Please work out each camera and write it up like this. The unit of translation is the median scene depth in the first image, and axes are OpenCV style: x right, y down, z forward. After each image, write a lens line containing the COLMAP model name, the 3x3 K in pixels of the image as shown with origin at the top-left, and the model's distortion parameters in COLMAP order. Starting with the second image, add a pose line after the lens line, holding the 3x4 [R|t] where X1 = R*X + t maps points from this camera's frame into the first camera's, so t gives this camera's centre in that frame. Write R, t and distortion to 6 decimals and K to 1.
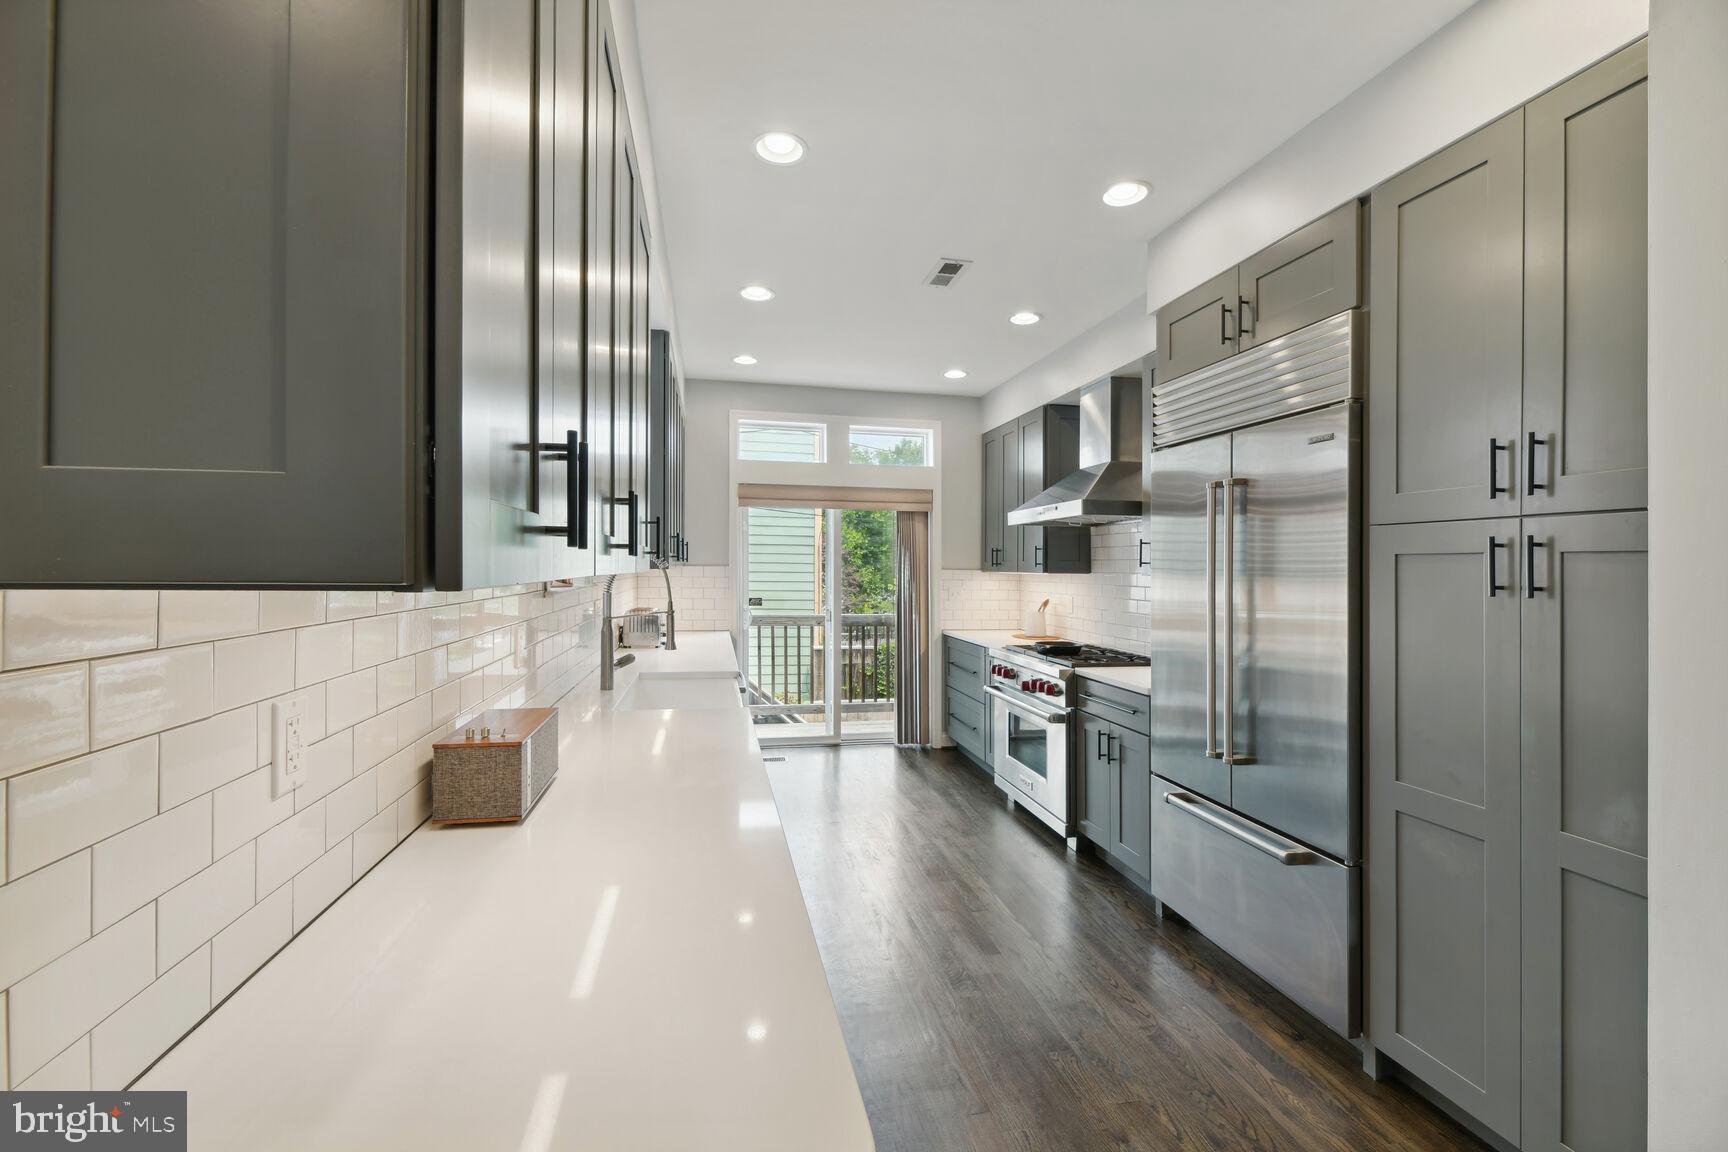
lens RADIAL K [[707.6, 0, 842.4], [0, 707.6, 555.8], [0, 0, 1]] dist [-0.001509, -0.000918]
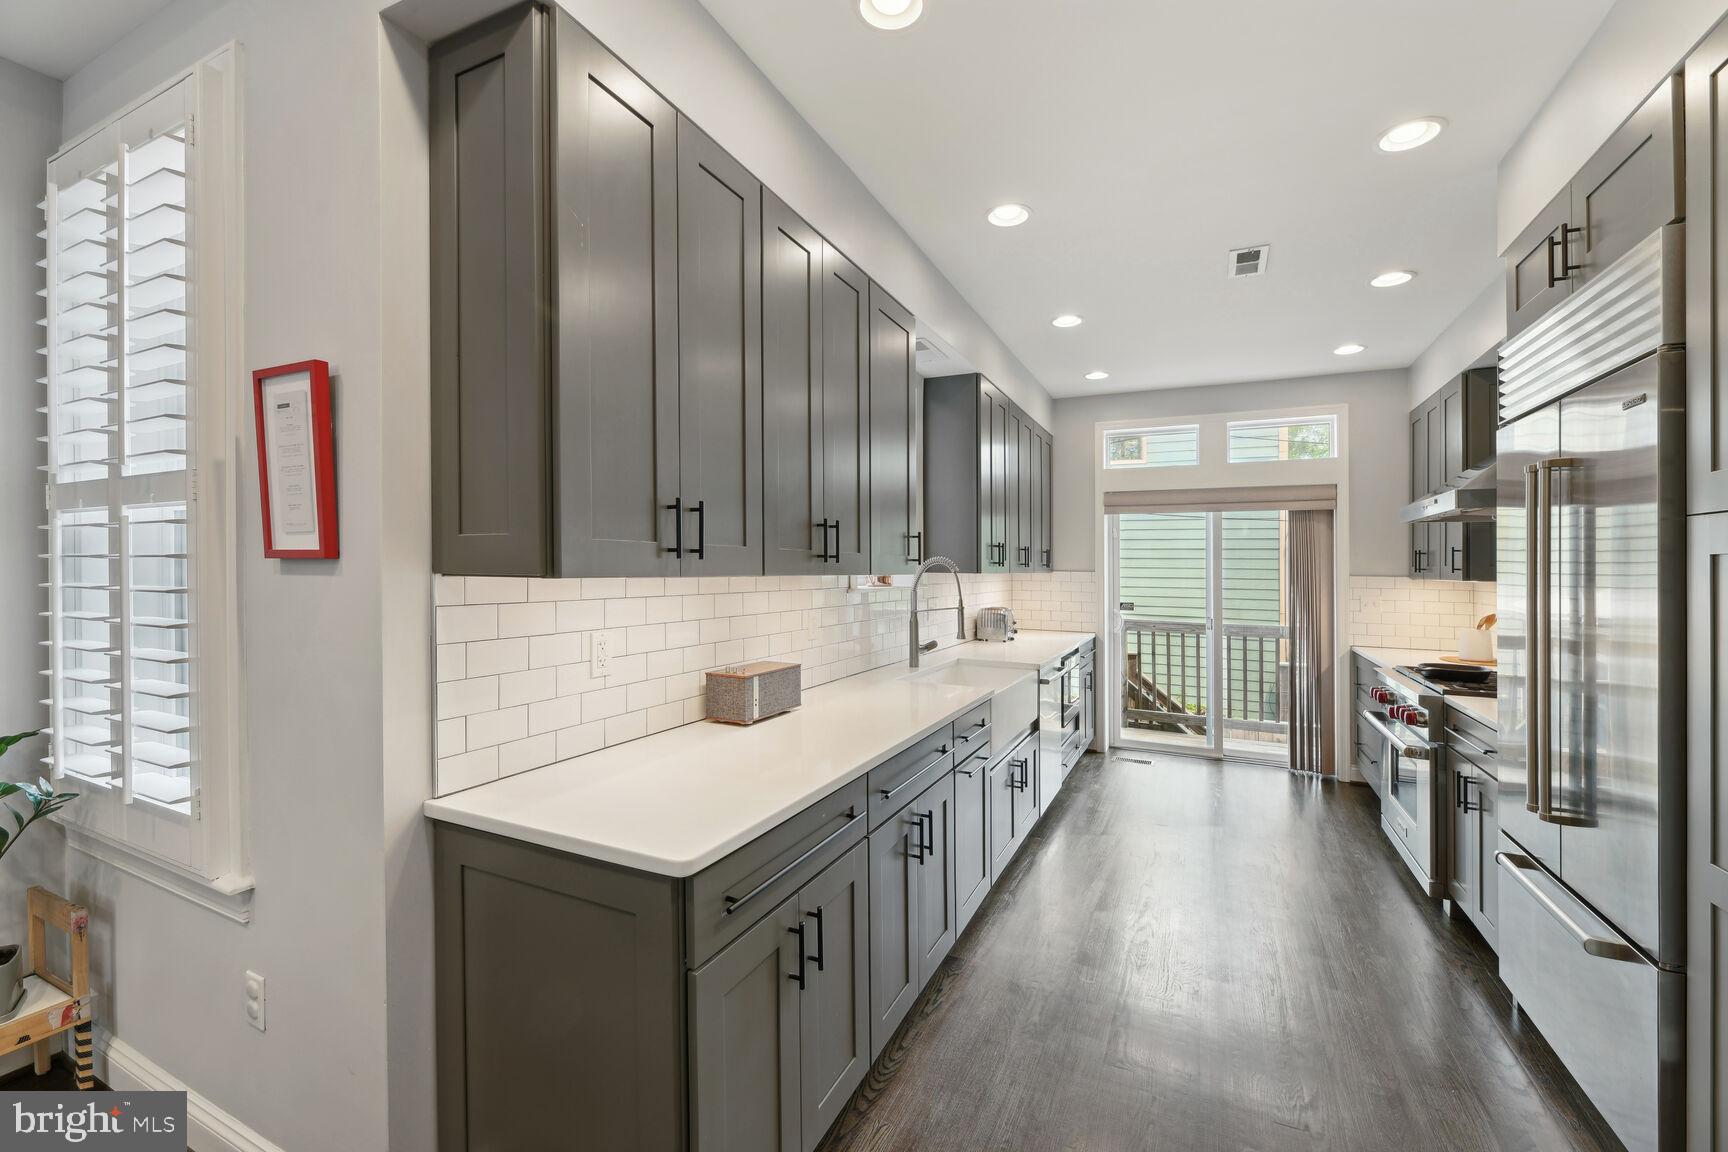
lens RADIAL K [[707.6, 0, 877.4], [0, 707.6, 567.7], [0, 0, 1]] dist [-0.001509, -0.000918]
pose [[0.812559, -0.000473, -0.582879, 0.187249], [0.005605, 0.999960, 0.007003, 0.000031], [0.582852, -0.008957, 0.812529, -0.038591]]
